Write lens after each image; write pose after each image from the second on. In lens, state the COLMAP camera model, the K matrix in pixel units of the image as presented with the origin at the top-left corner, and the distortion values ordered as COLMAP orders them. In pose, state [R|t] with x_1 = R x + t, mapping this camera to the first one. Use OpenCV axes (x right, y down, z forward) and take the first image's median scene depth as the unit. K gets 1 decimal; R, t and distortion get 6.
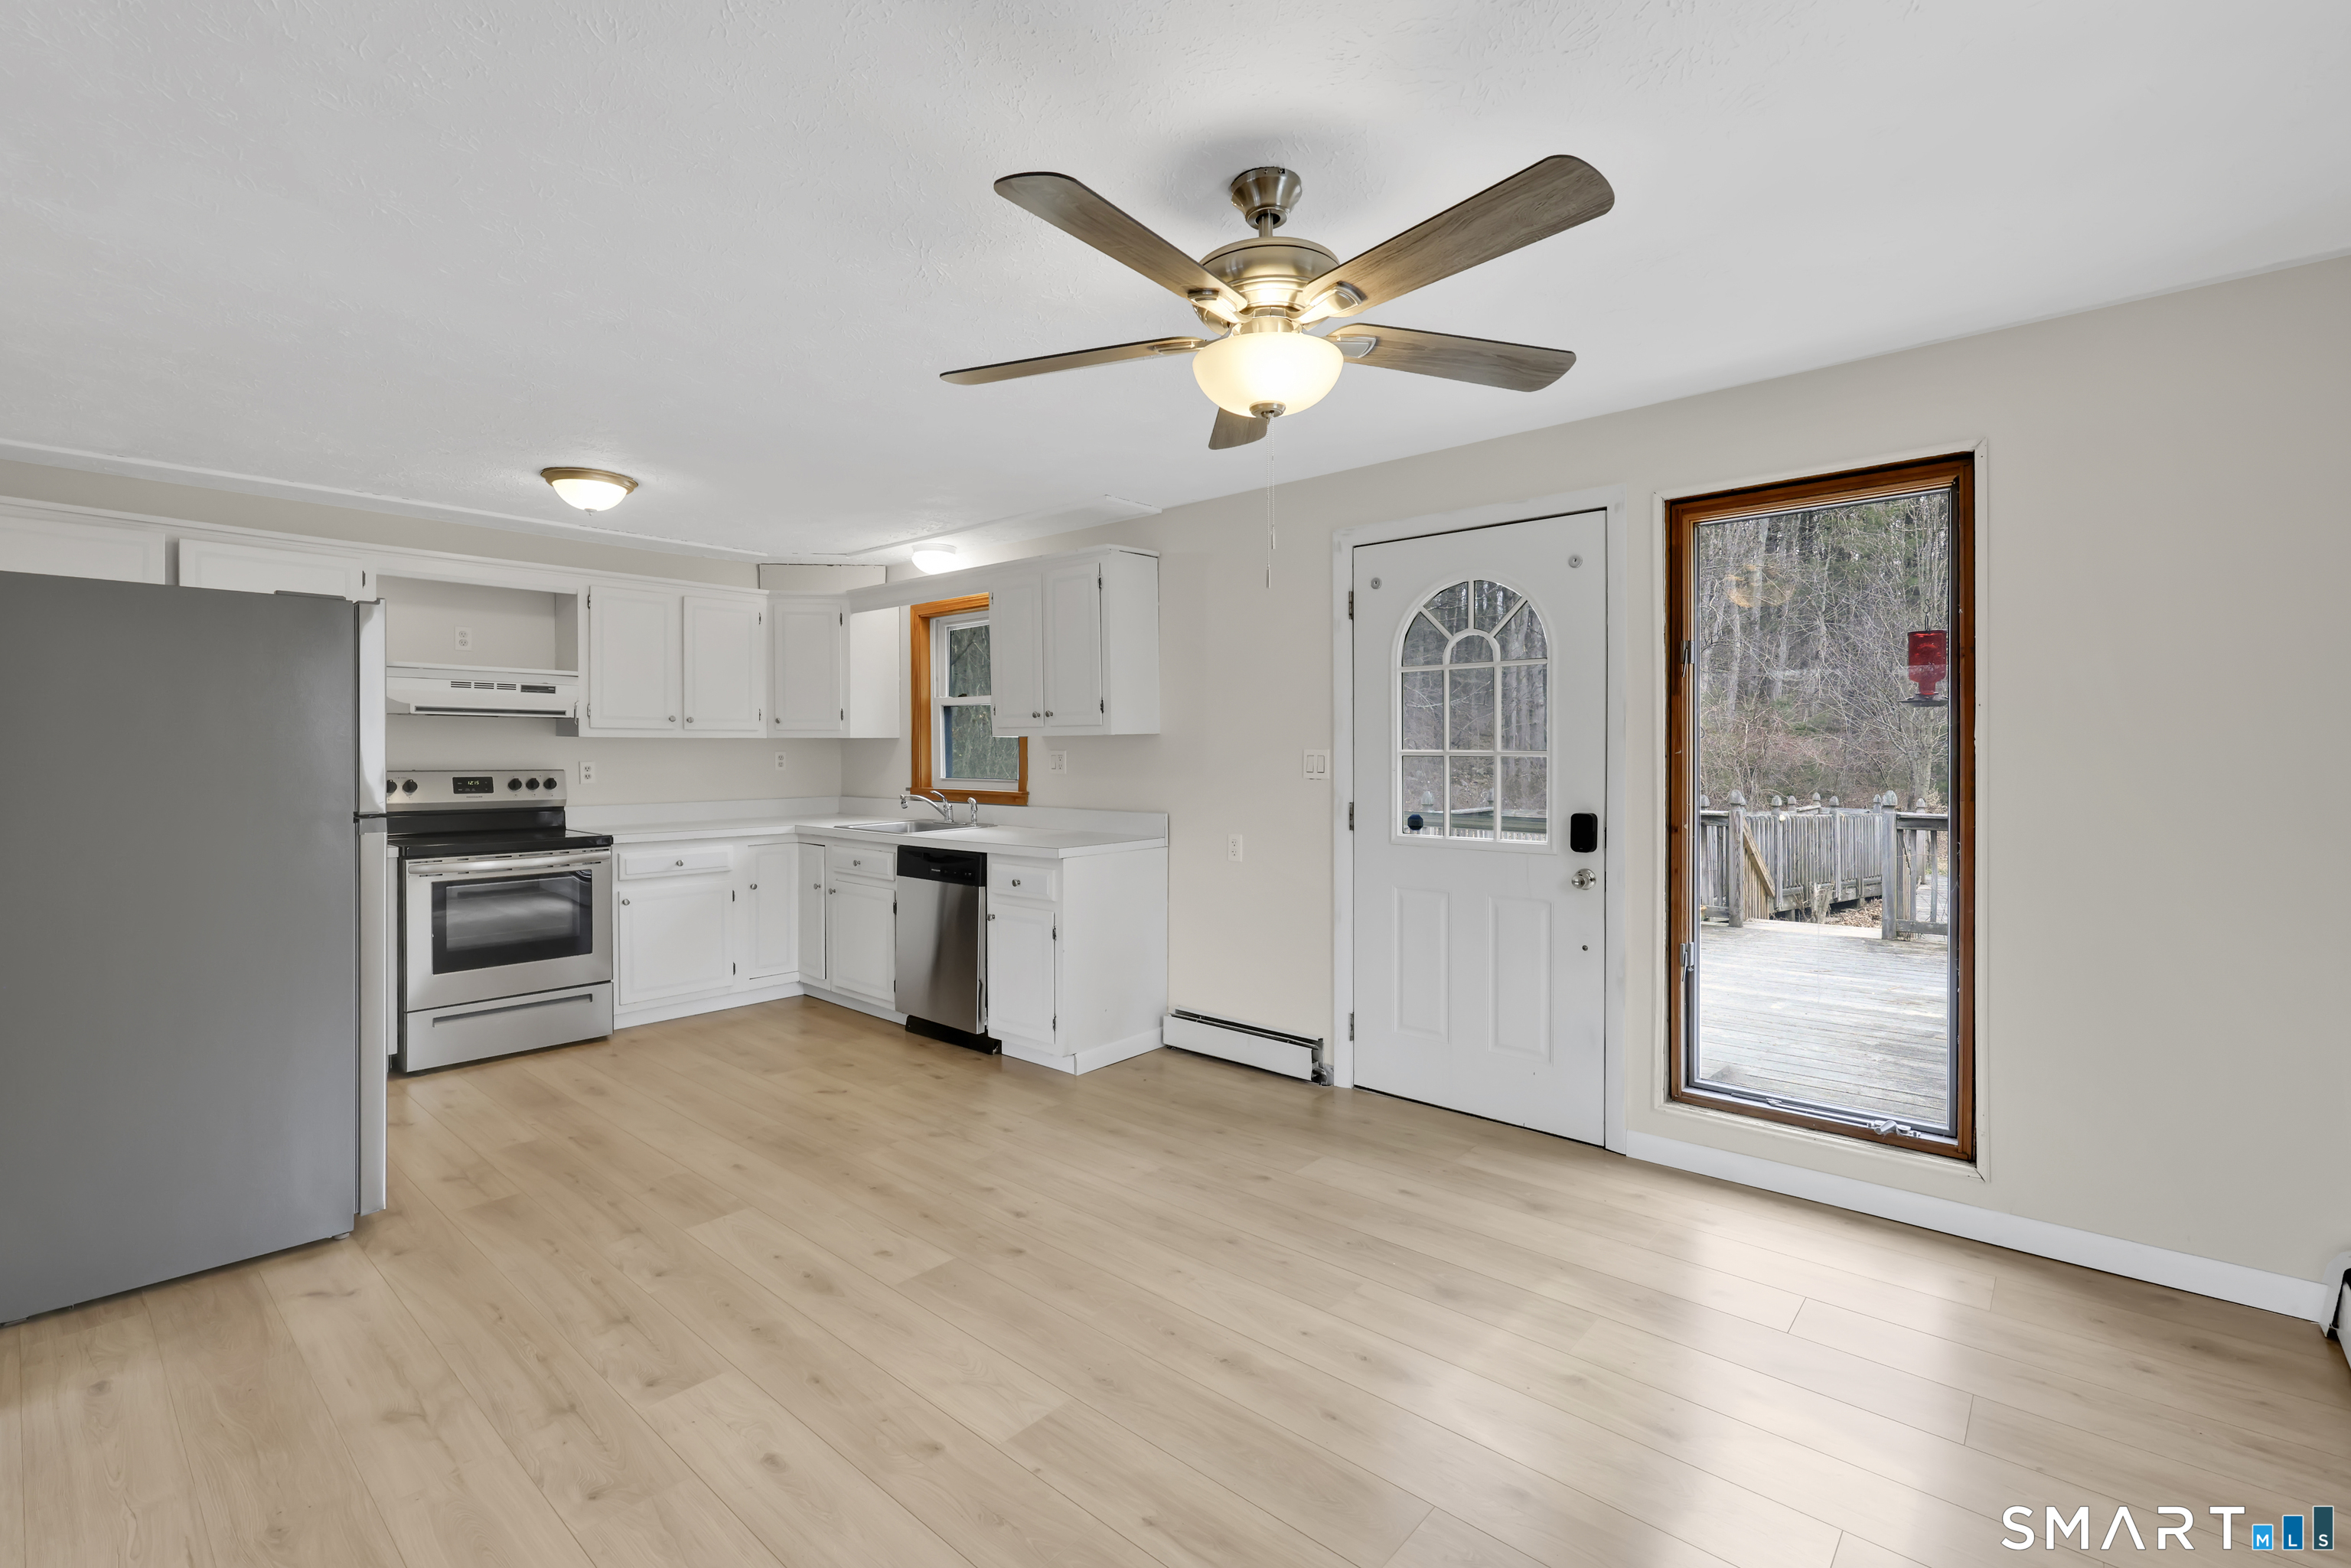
lens RADIAL K [[997.1, 0, 1190.8], [0, 997.1, 764.5], [0, 0, 1]] dist [-0.007066, 0.001078]
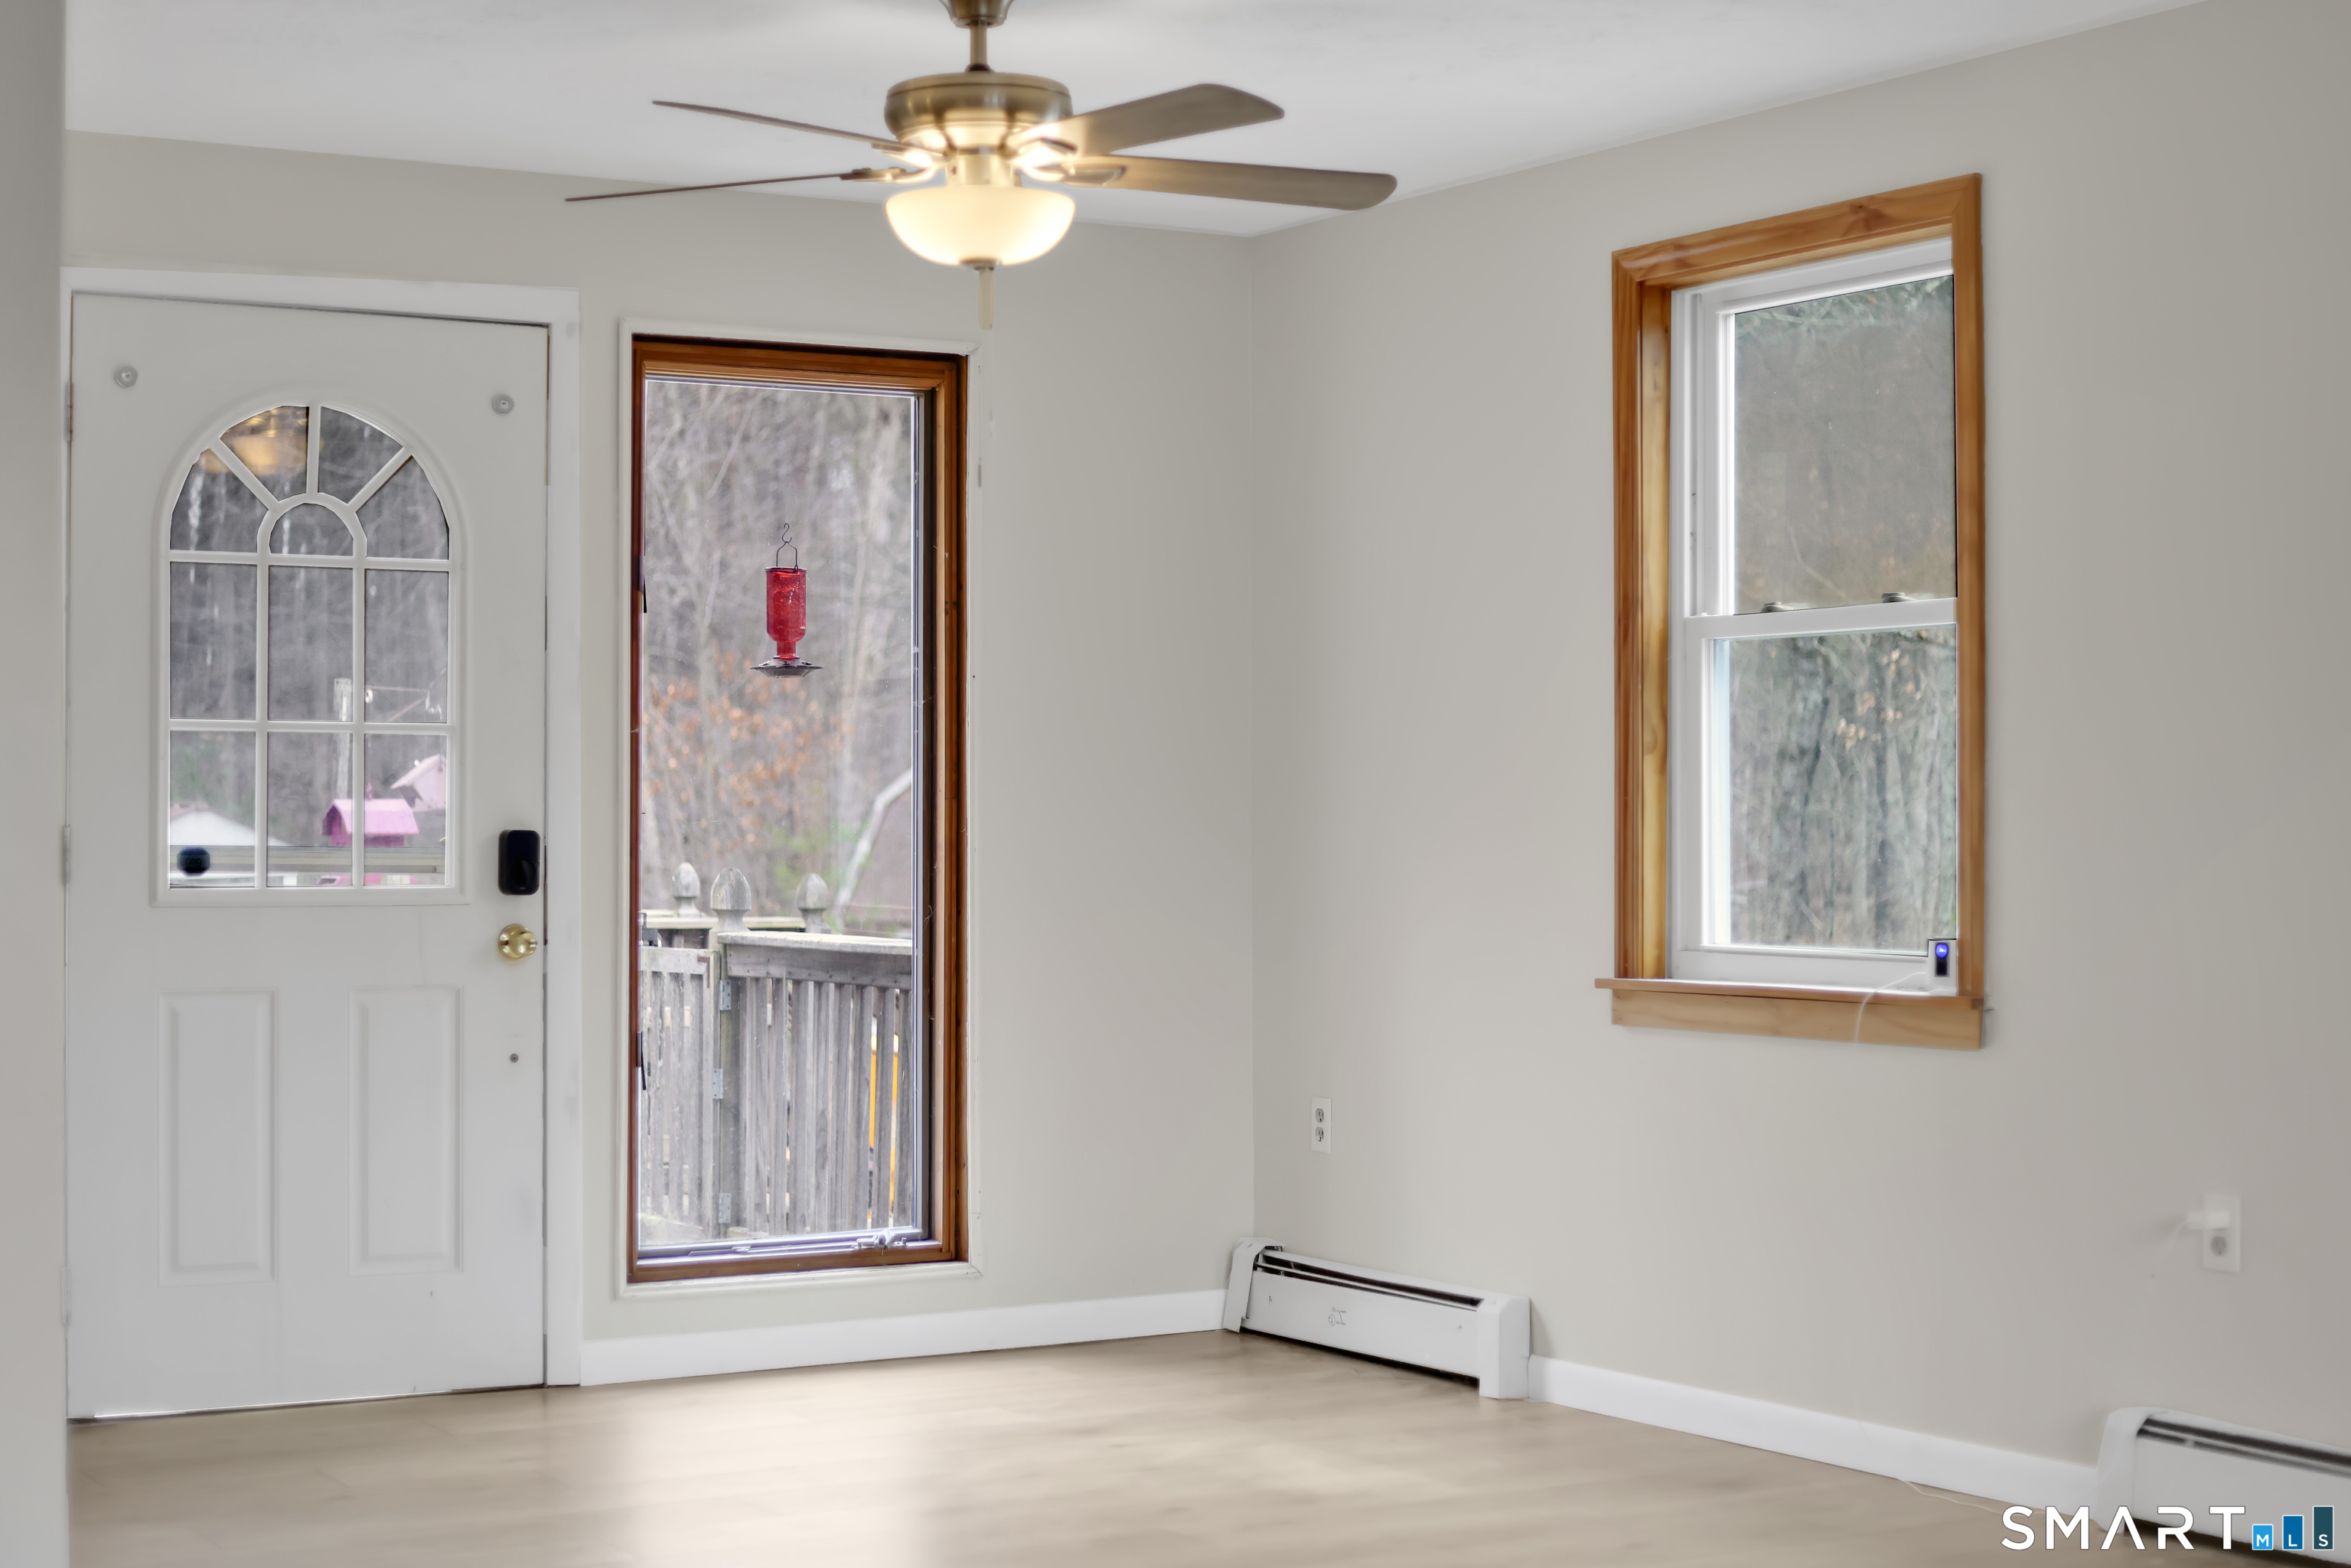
lens RADIAL K [[3456.2, 0, 1164.3], [0, 3456.2, 790.0], [0, 0, 1]] dist [-0.080953, 0.000000]
pose [[0.306057, 0.009463, 0.951966, -1.123543], [0.009142, 0.999875, -0.012878, 0.043376], [-0.951969, 0.012644, 0.305932, 0.004925]]
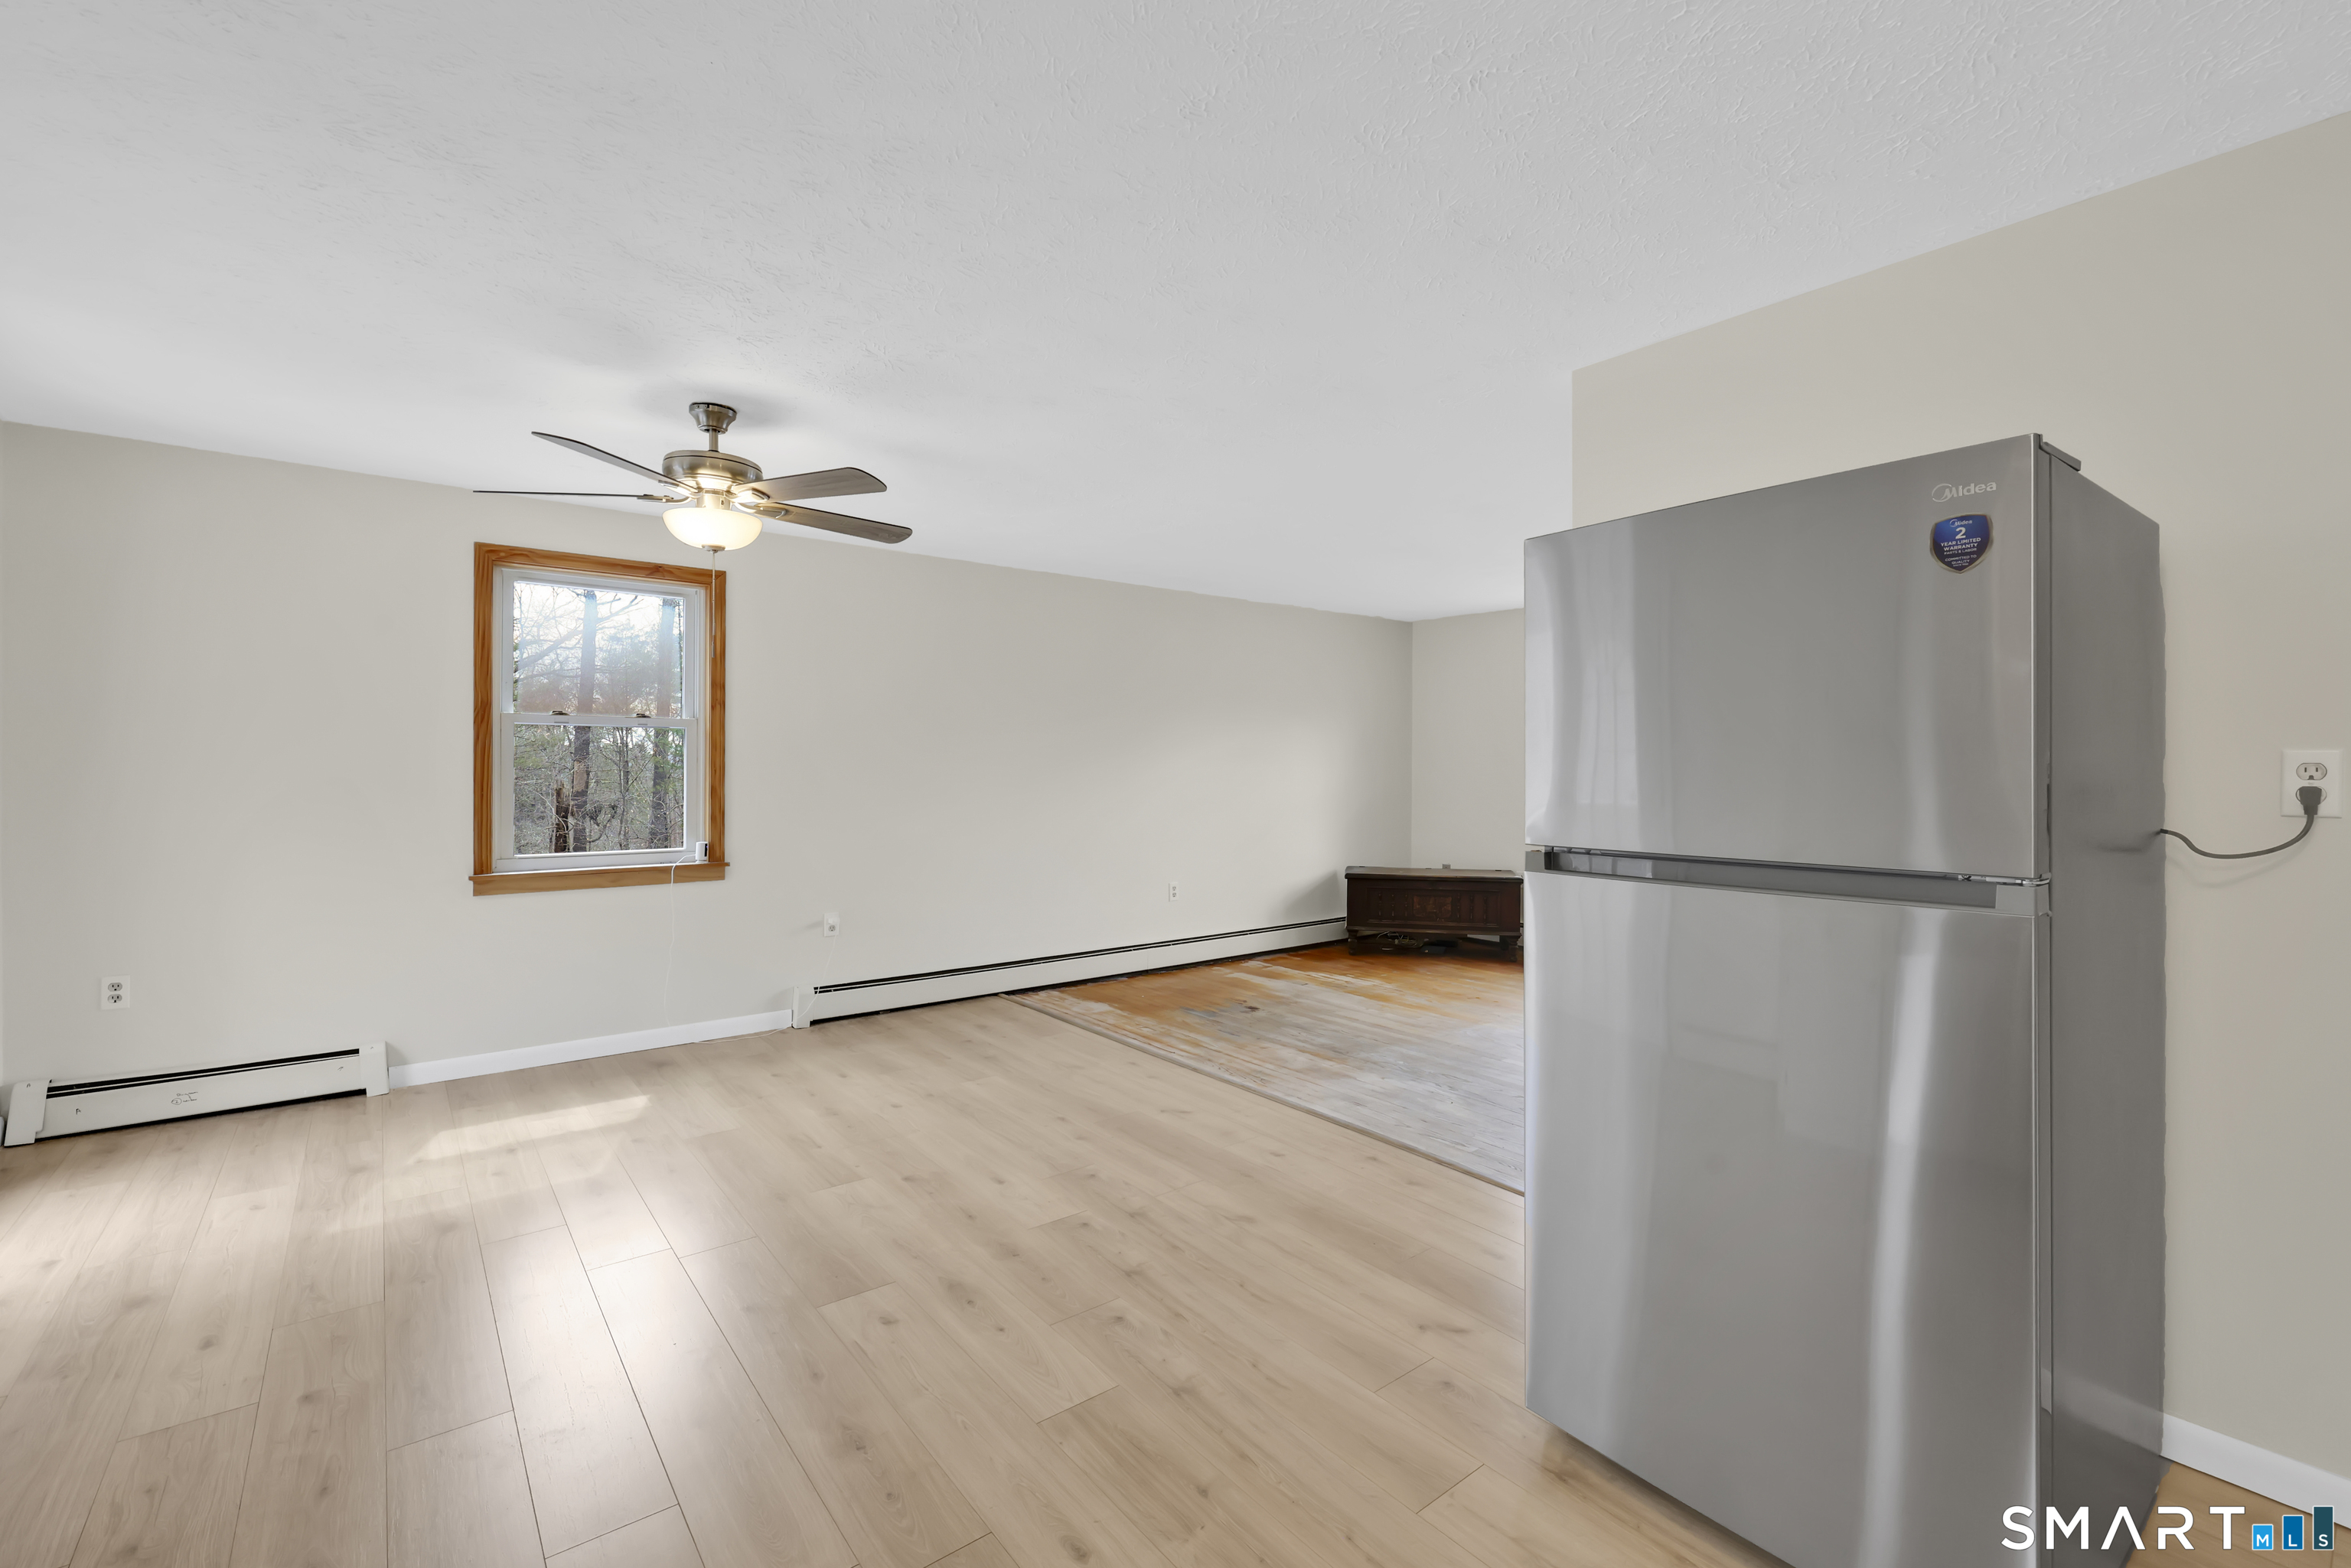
lens RADIAL K [[997.1, 0, 1157.3], [0, 997.1, 773.0], [0, 0, 1]] dist [-0.007066, 0.001078]
pose [[-0.976198, -0.006957, 0.216769, -0.443583], [-0.003557, 0.999864, 0.016074, -0.008192], [-0.216852, 0.014920, -0.976091, 1.094613]]
